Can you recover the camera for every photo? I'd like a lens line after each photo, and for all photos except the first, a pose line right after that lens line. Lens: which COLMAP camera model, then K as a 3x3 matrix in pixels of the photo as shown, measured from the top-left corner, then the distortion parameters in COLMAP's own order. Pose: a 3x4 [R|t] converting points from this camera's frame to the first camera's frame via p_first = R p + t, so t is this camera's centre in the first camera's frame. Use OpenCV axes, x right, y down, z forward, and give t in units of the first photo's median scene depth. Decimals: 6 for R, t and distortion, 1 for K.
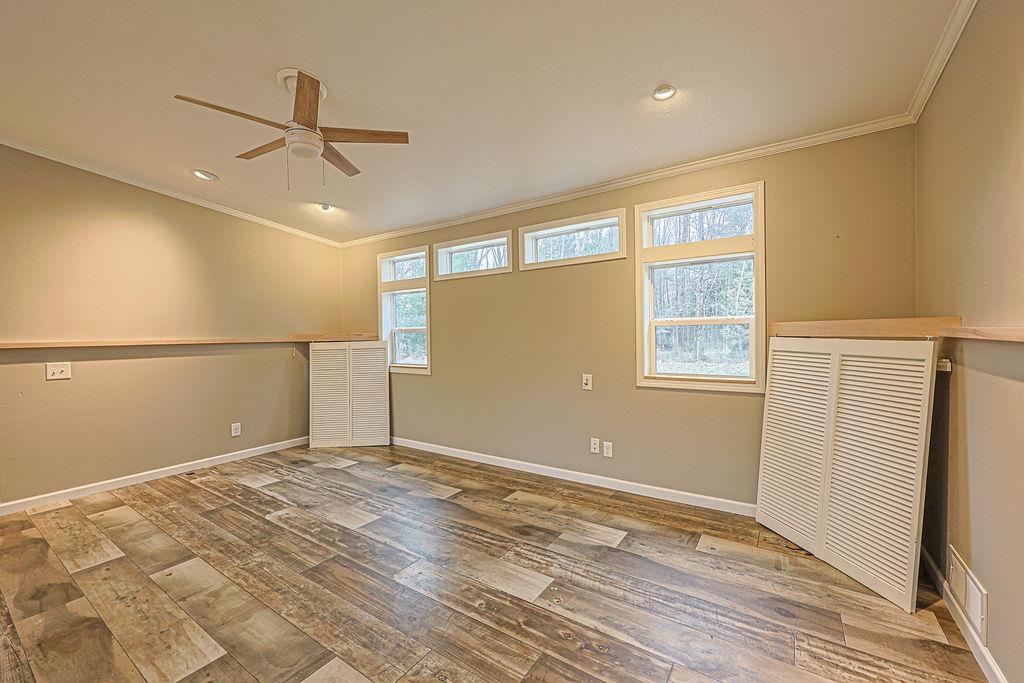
lens RADIAL K [[410.2, 0, 516.8], [0, 410.2, 348.9], [0, 0, 1]] dist [0.000691, 0.000226]
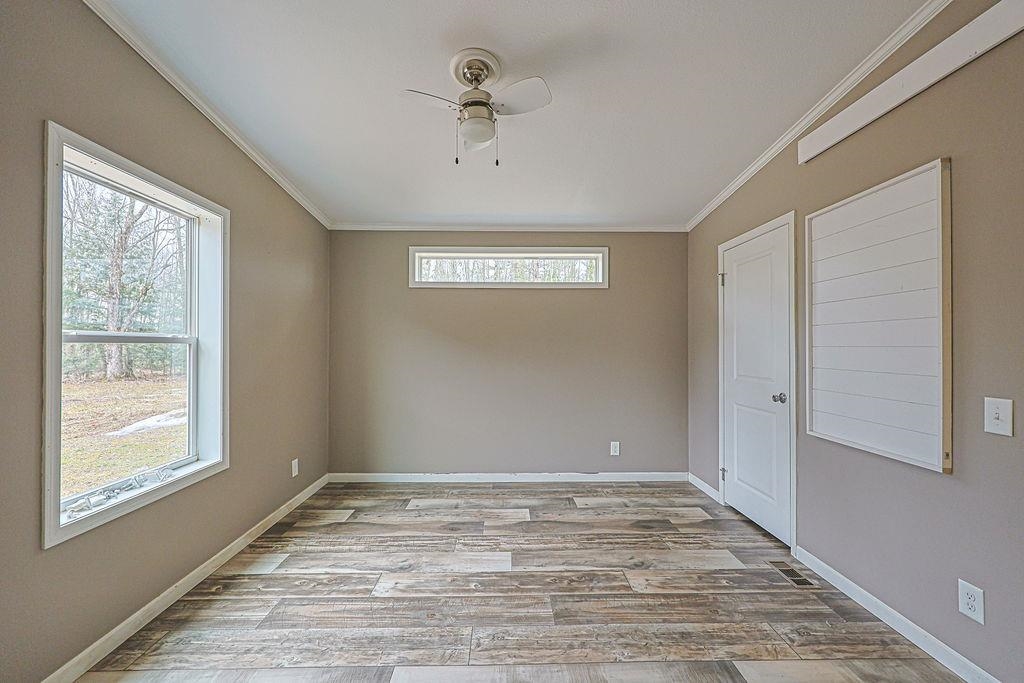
lens RADIAL K [[410.2, 0, 514.2], [0, 410.2, 368.8], [0, 0, 1]] dist [0.000691, 0.000226]
pose [[0.819129, -0.016556, 0.573370, -0.534092], [0.008766, 0.999828, 0.016347, 0.000187], [-0.573542, -0.008365, 0.819133, 0.003348]]
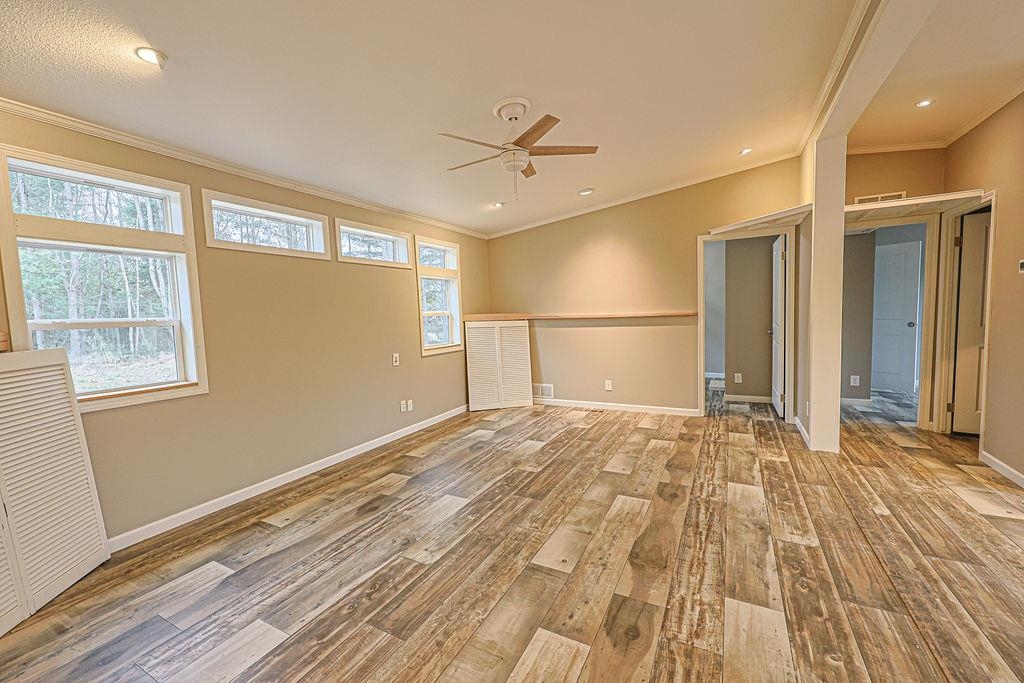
lens RADIAL K [[410.2, 0, 515.2], [0, 410.2, 338.6], [0, 0, 1]] dist [0.000691, 0.000226]
pose [[-0.107859, -0.038392, 0.993425, -1.193576], [0.074401, 0.996140, 0.046575, -0.017452], [-0.991378, 0.078935, -0.104586, 0.789674]]
